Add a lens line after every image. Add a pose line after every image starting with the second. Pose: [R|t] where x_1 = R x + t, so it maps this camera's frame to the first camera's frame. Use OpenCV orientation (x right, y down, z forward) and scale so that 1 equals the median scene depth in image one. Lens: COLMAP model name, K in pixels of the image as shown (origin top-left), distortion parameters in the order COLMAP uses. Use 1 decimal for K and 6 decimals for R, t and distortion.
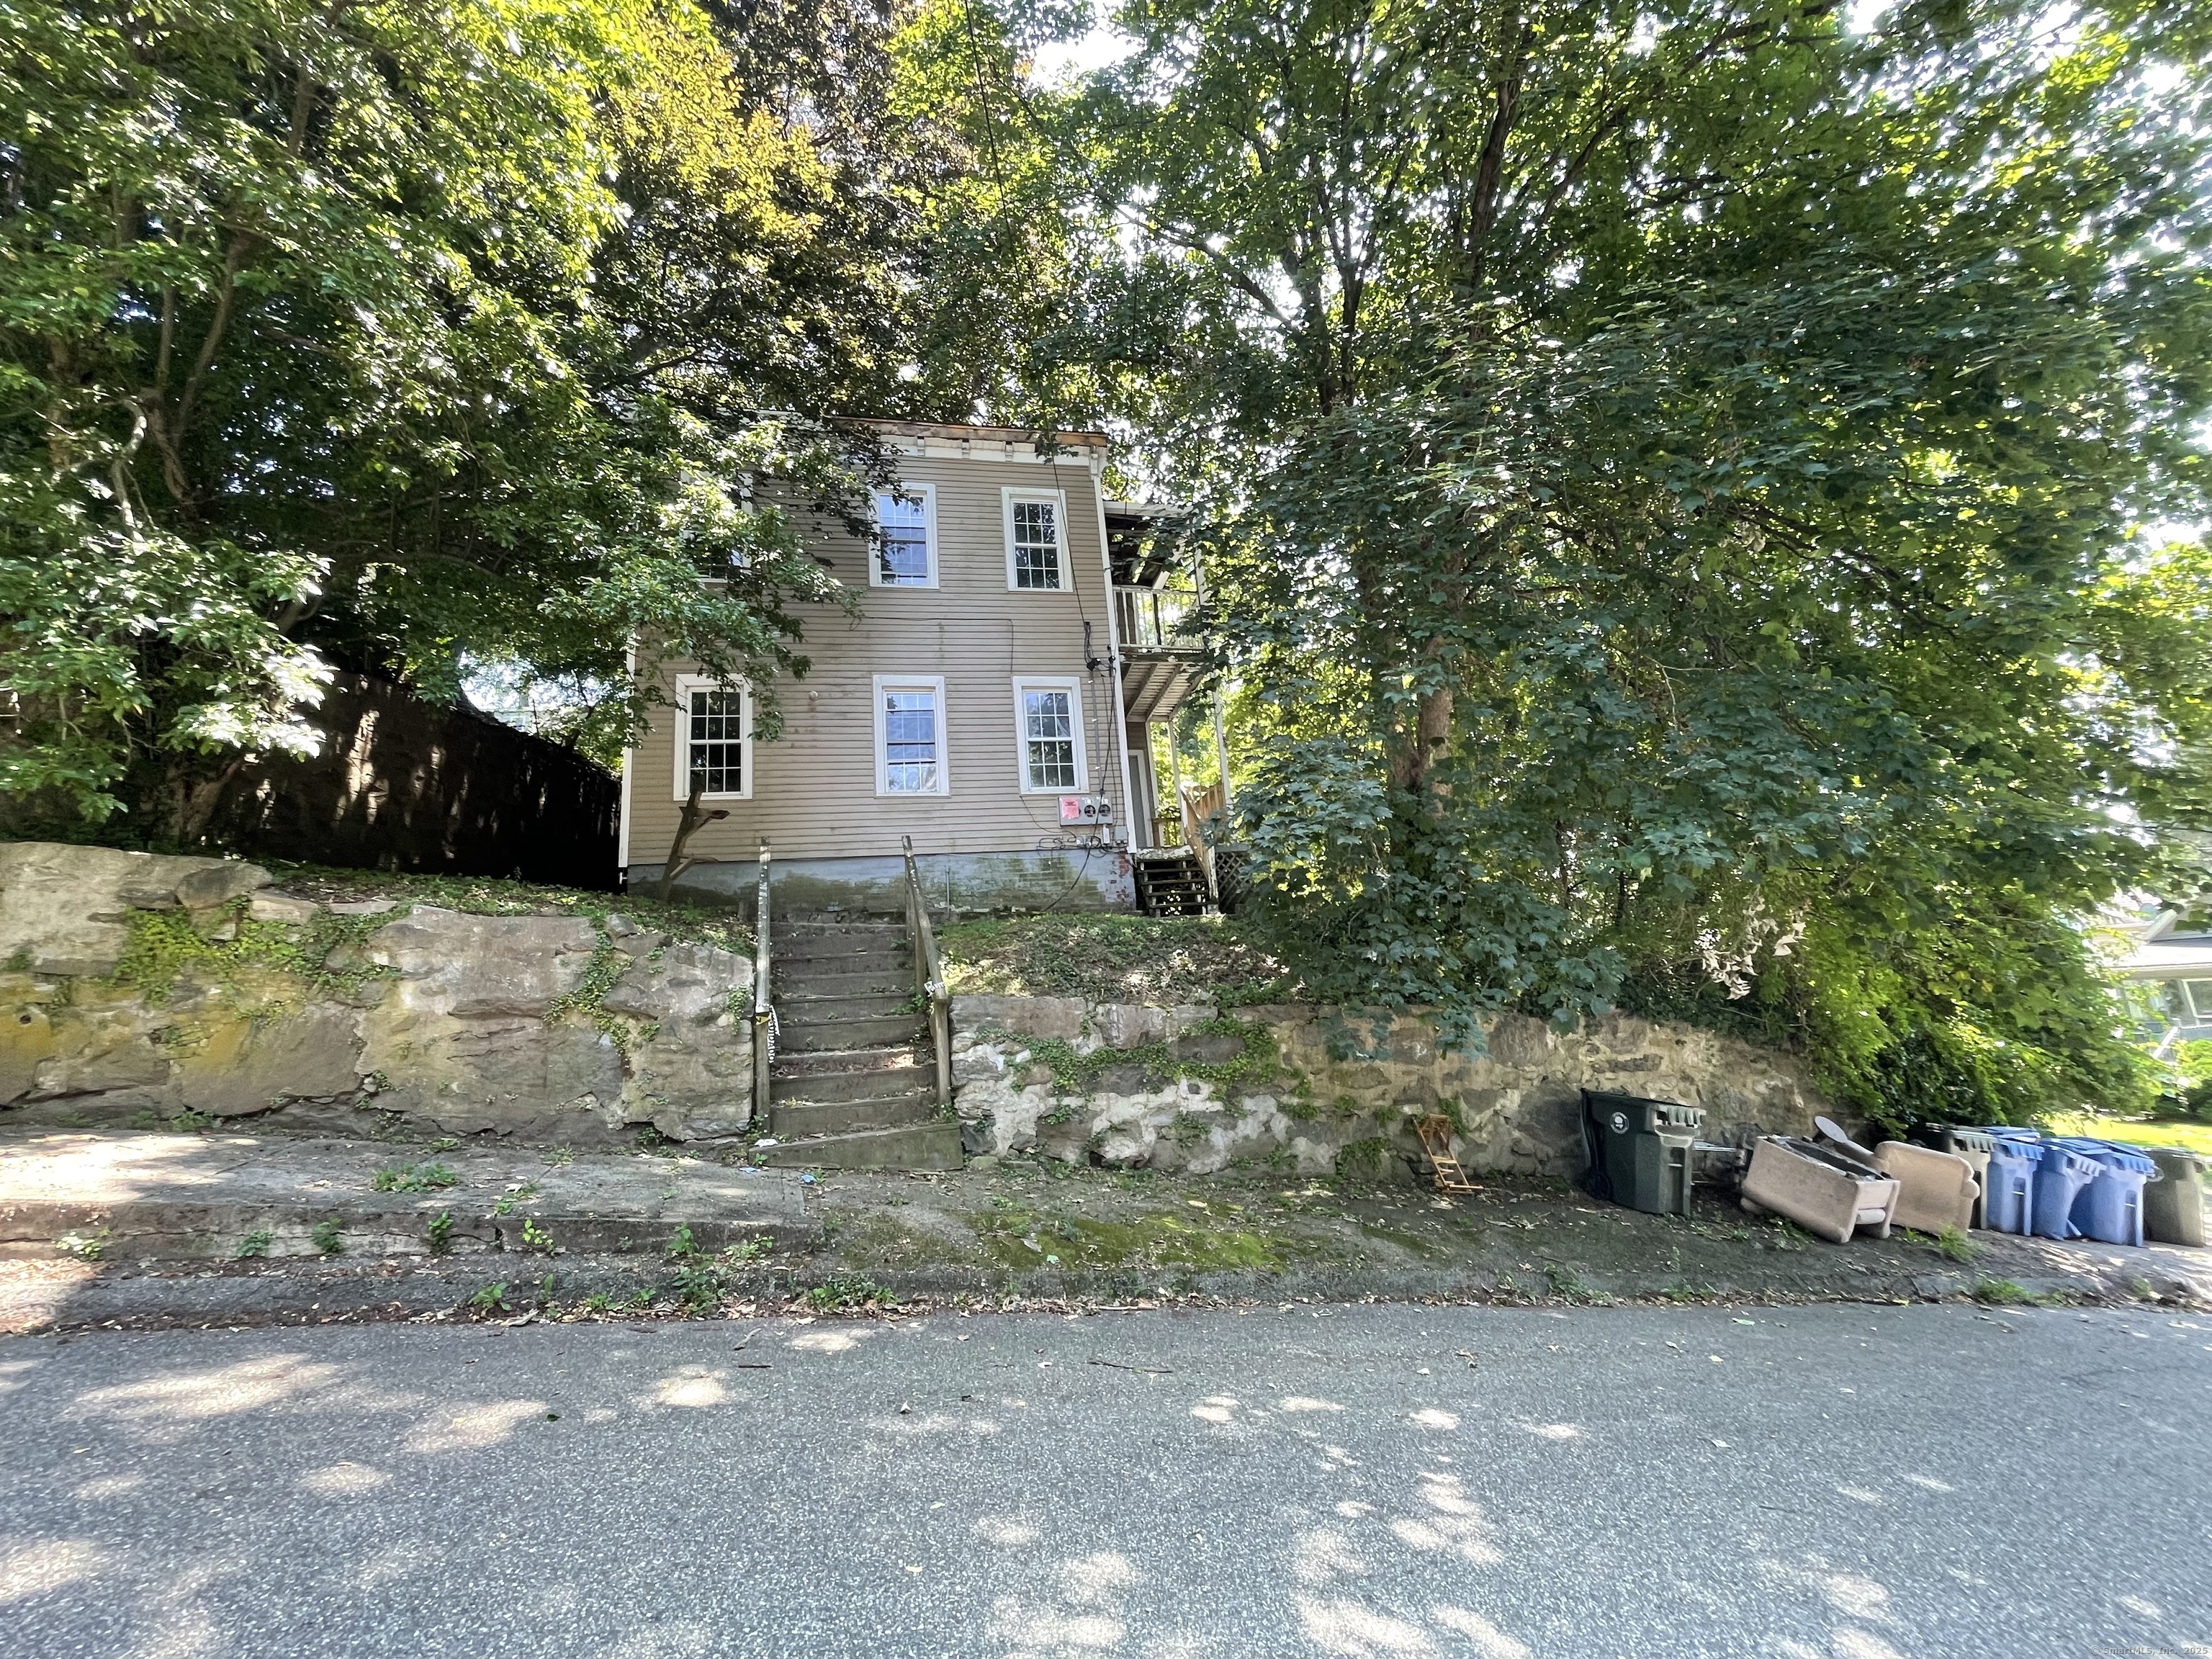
lens RADIAL K [[897.8, 0, 1107.5], [0, 897.8, 823.9], [0, 0, 1]] dist [-0.002175, -0.000781]
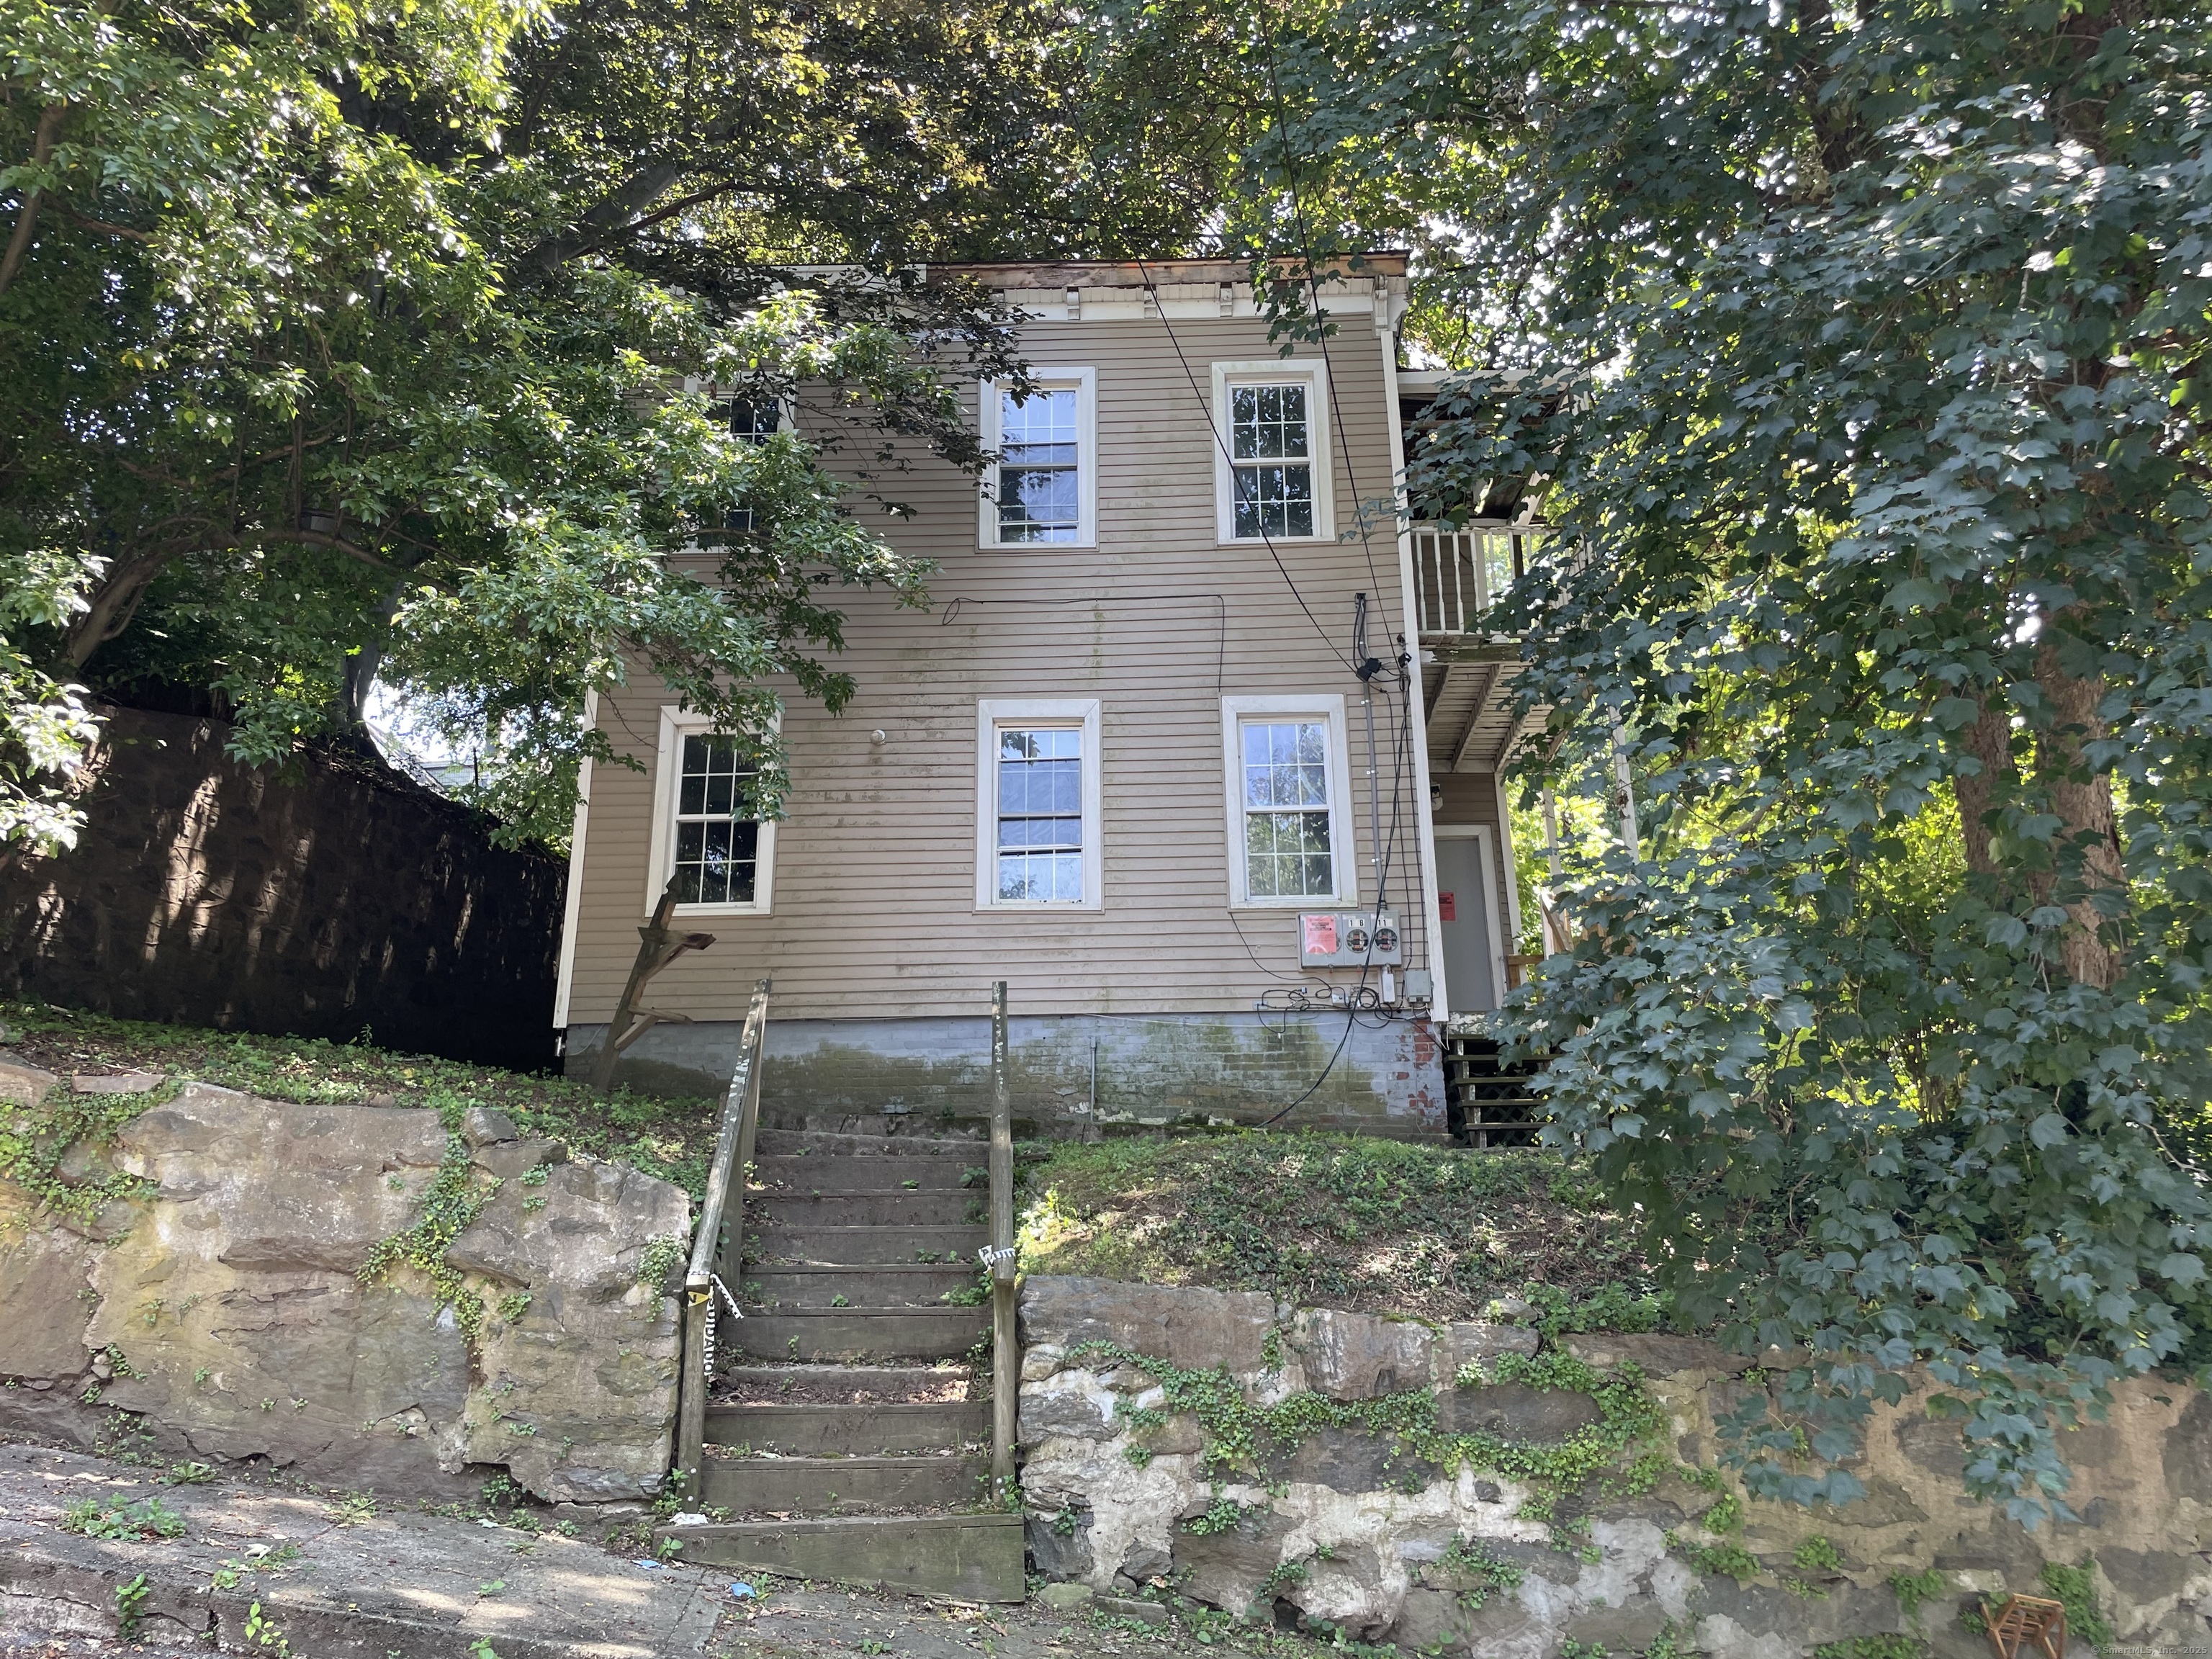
lens RADIAL K [[1680.5, 0, 1116.8], [0, 1680.5, 802.4], [0, 0, 1]] dist [0.075071, -0.097944]
pose [[0.969856, -0.009264, -0.243504, 0.130052], [-0.013308, 0.995772, -0.090891, -0.005170], [0.243317, 0.091392, 0.965632, -0.022108]]
